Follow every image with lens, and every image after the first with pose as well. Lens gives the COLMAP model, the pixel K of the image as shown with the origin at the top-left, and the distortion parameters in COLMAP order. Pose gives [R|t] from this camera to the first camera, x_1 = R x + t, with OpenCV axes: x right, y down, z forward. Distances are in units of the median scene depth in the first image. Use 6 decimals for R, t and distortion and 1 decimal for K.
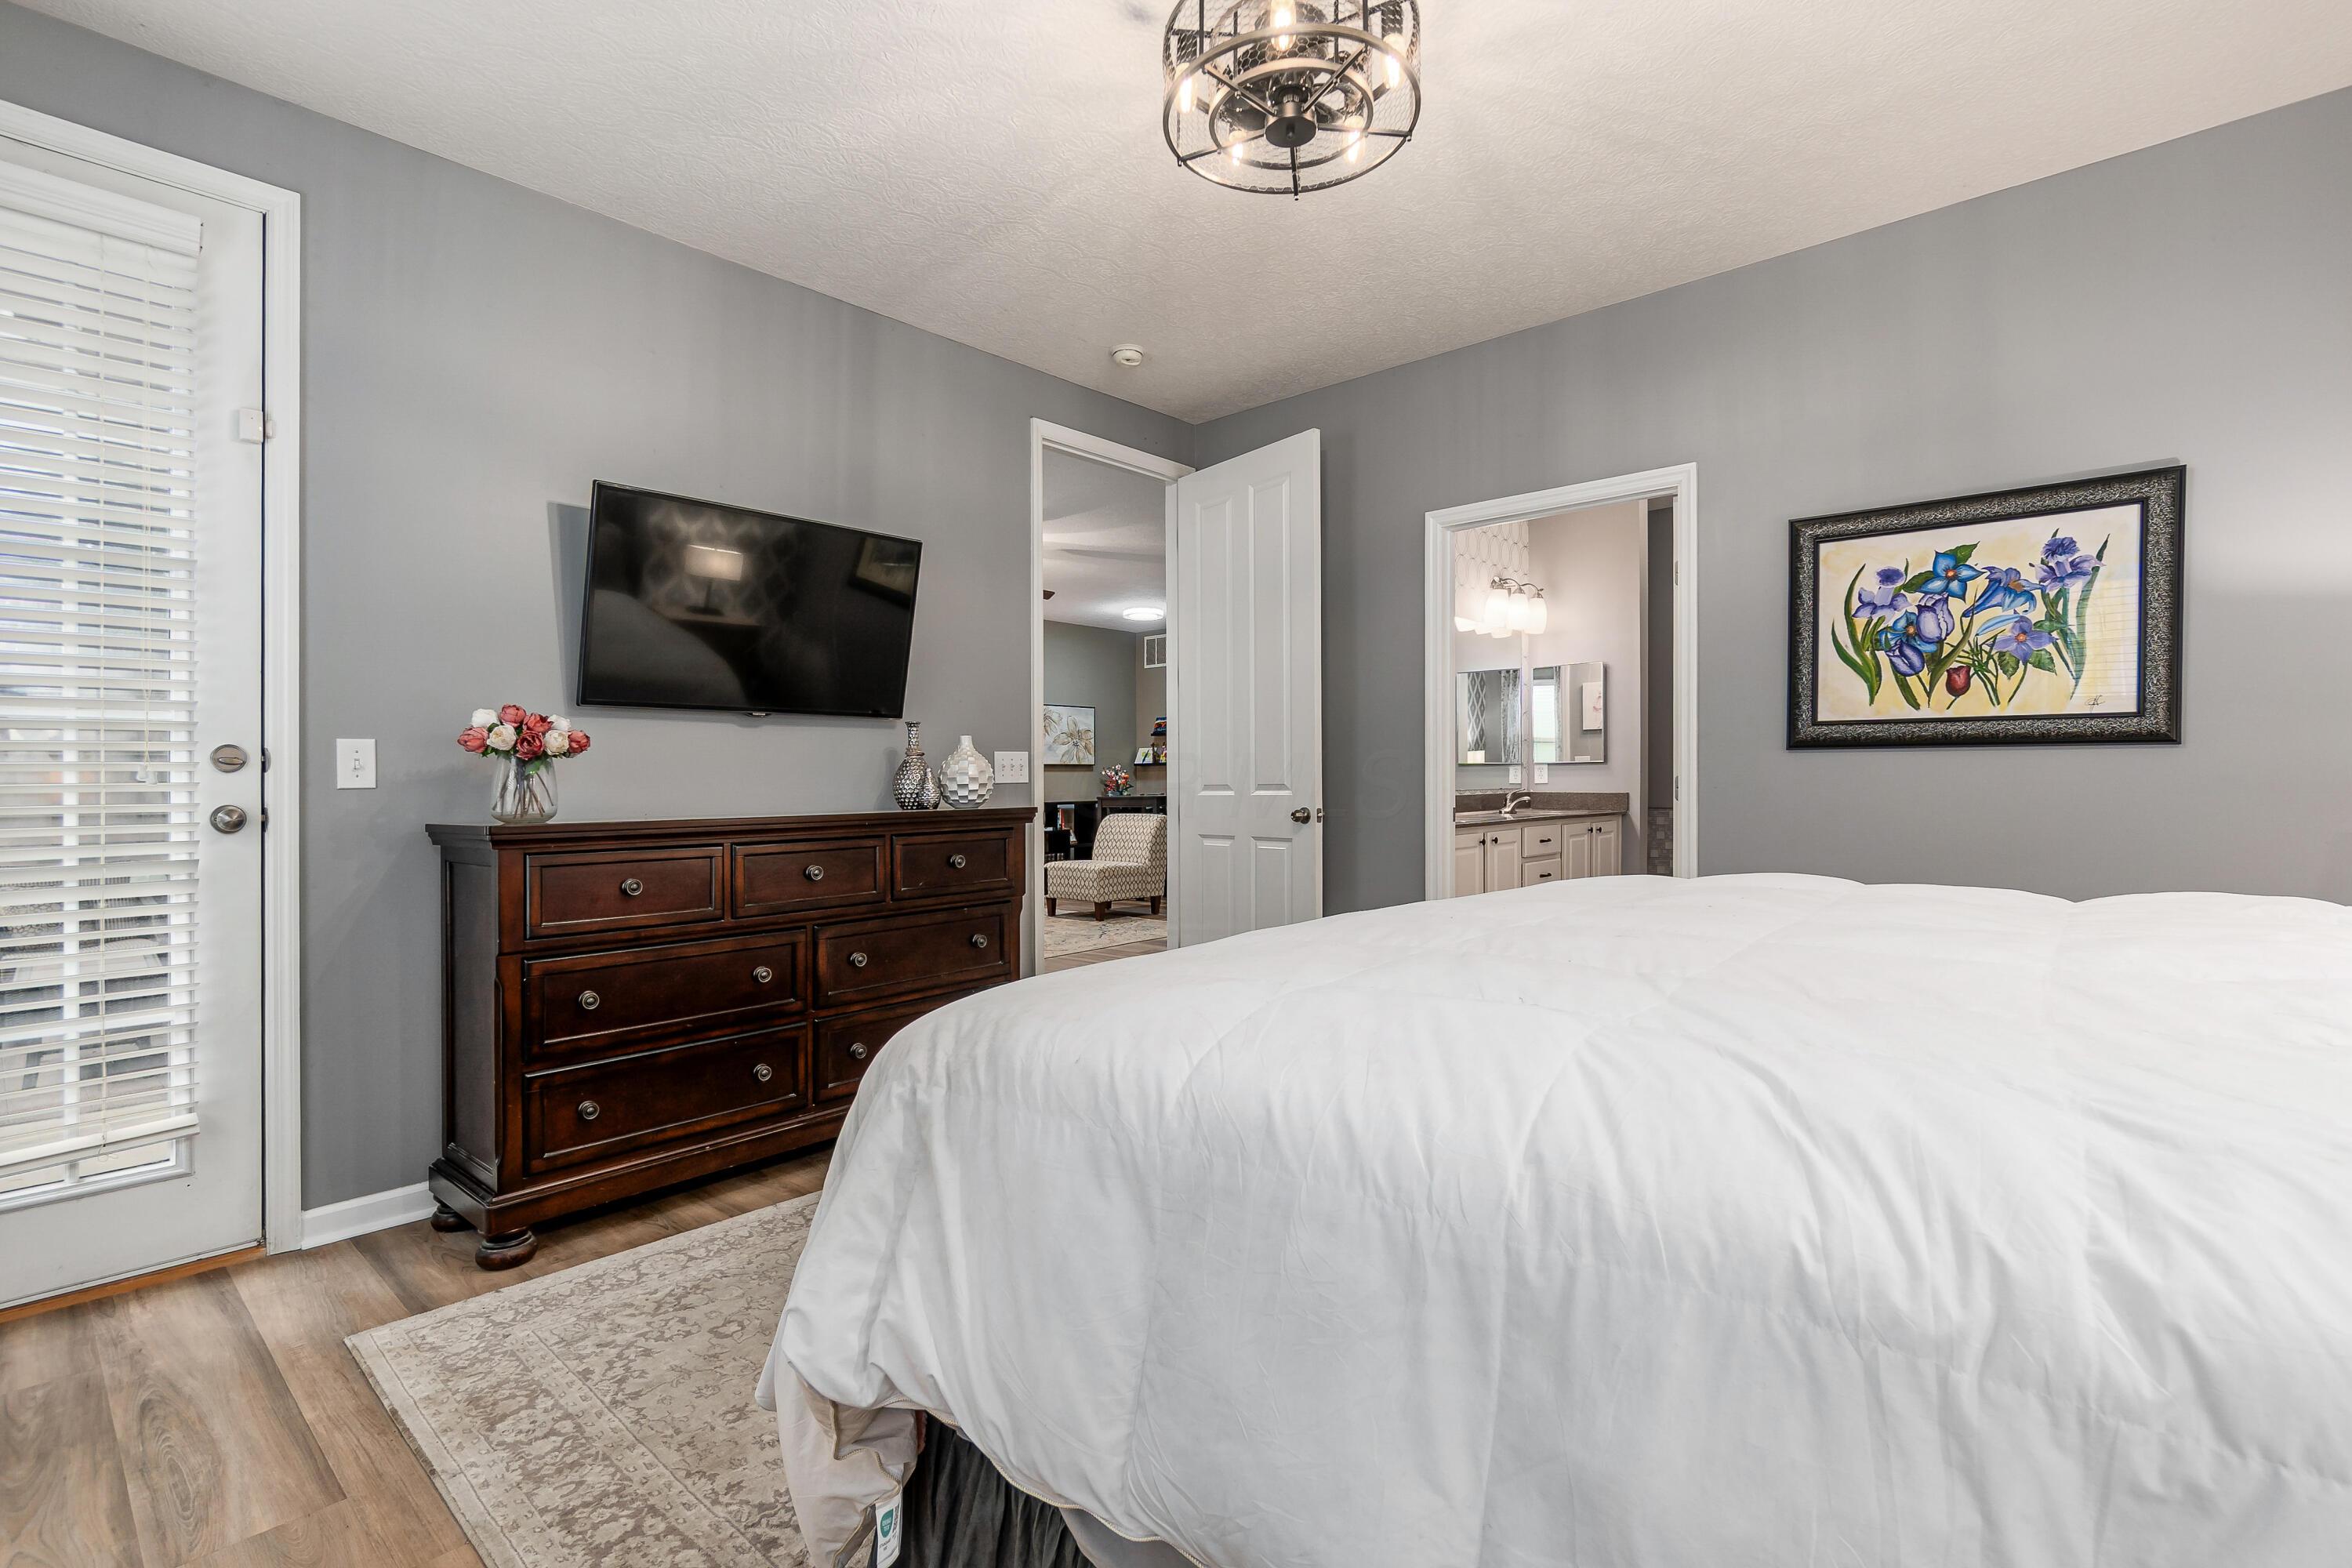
lens RADIAL K [[1075.0, 0, 1143.5], [0, 1075.0, 773.4], [0, 0, 1]] dist [-0.005687, -0.000406]
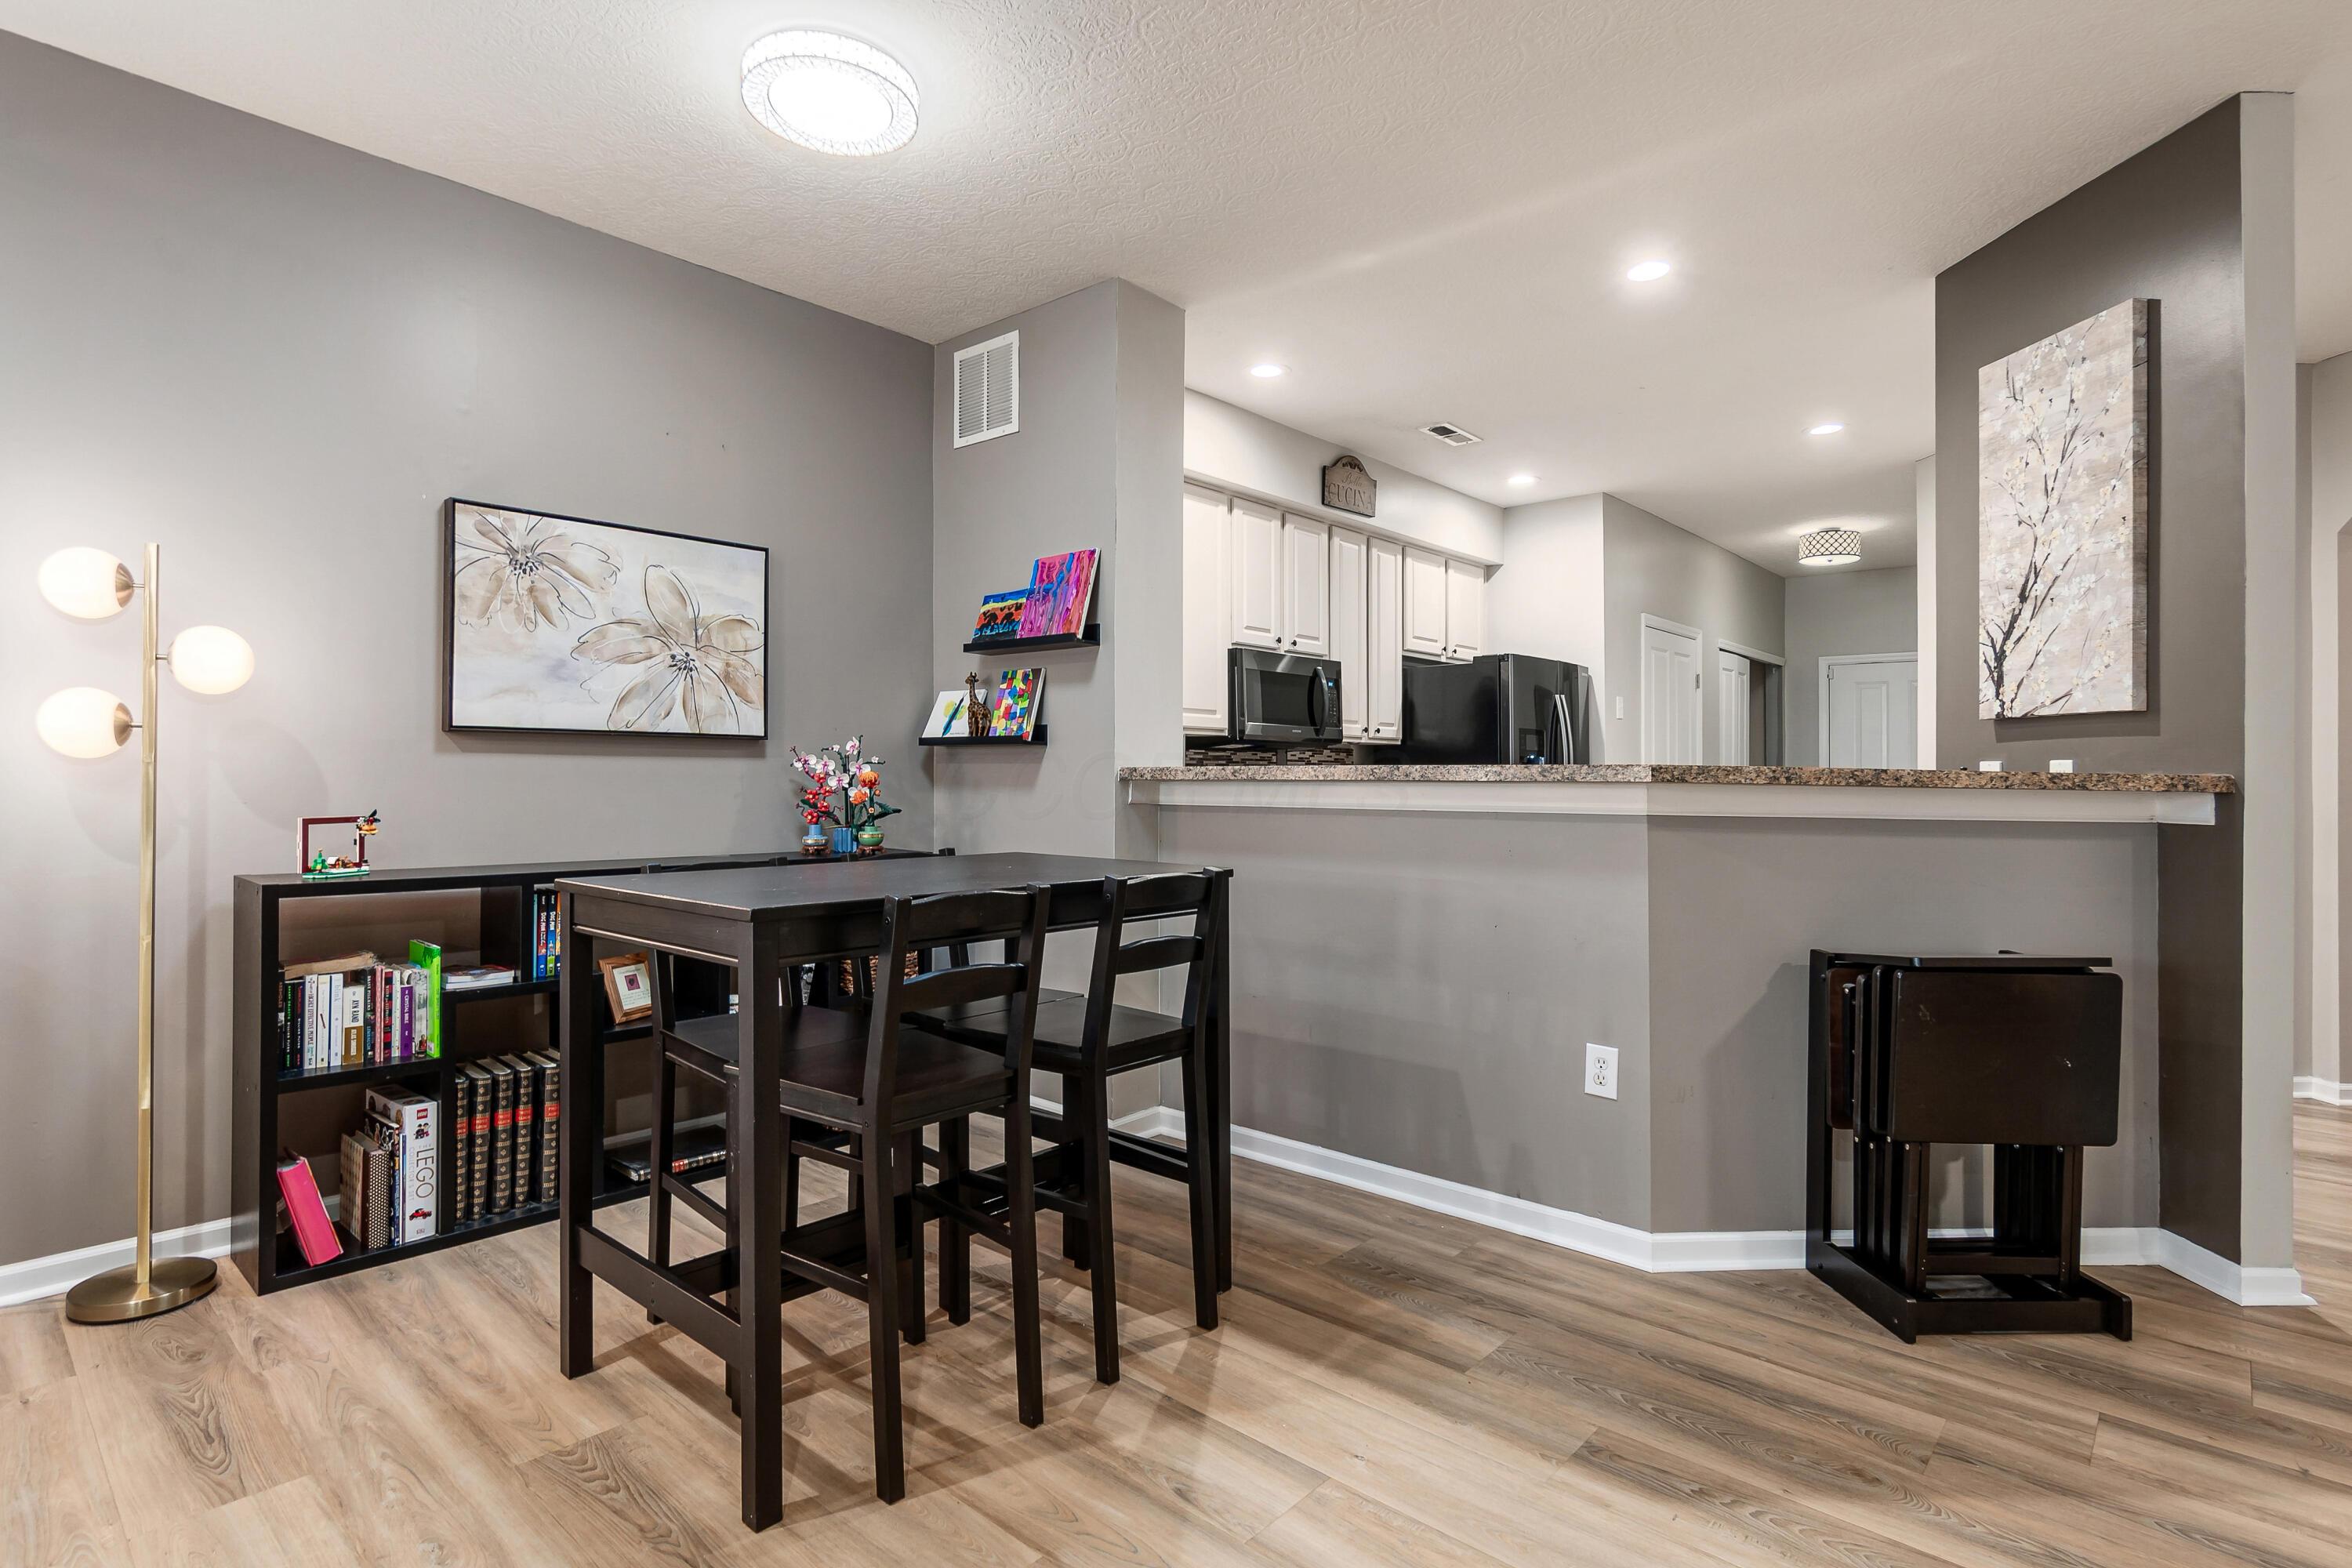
lens RADIAL K [[1180.0, 0, 1178.0], [0, 1180.0, 765.1], [0, 0, 1]] dist [-0.010357, 0.000141]
pose [[0.999546, 0.011164, 0.027998, 0.063057], [-0.010946, 0.999909, -0.007927, 0.001249], [-0.028084, 0.007617, 0.999577, 0.676715]]
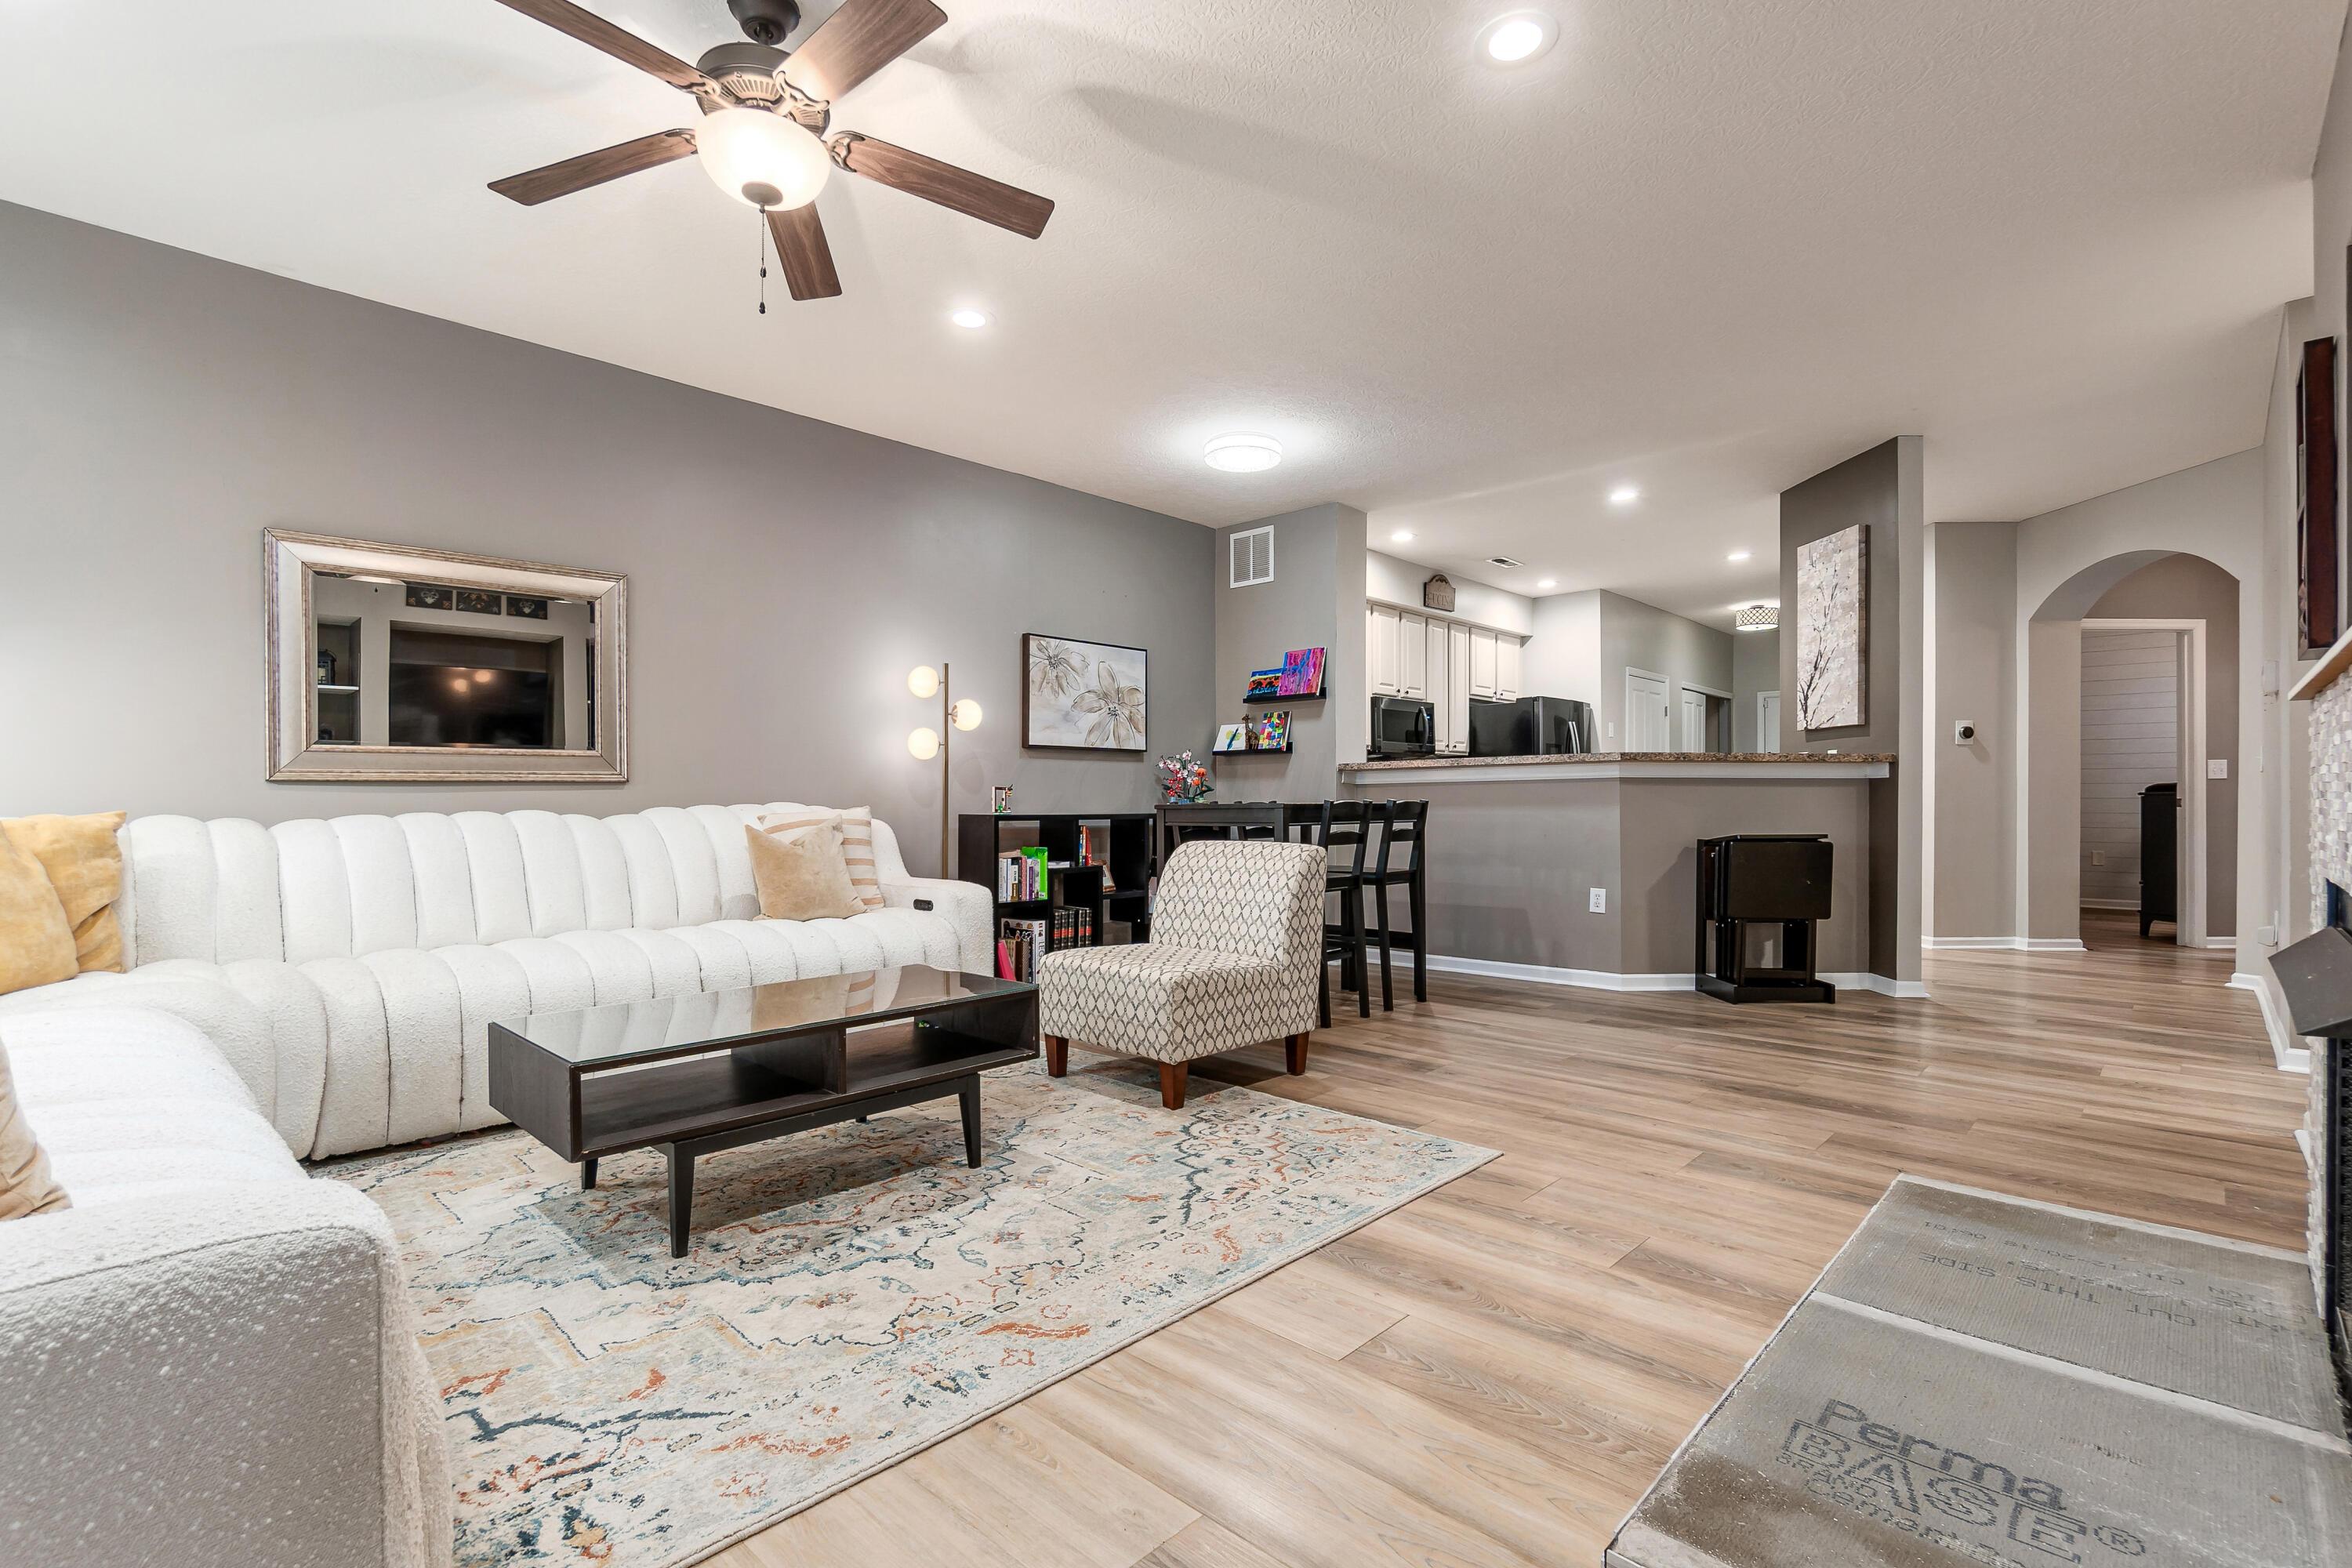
lens RADIAL K [[1088.6, 0, 1176.8], [0, 1088.6, 803.1], [0, 0, 1]] dist [-0.009307, -0.000119]
pose [[0.999995, -0.001165, -0.002876, -0.028061], [0.001170, 0.999998, 0.001819, 0.019071], [0.002874, -0.001823, 0.999994, 0.433070]]
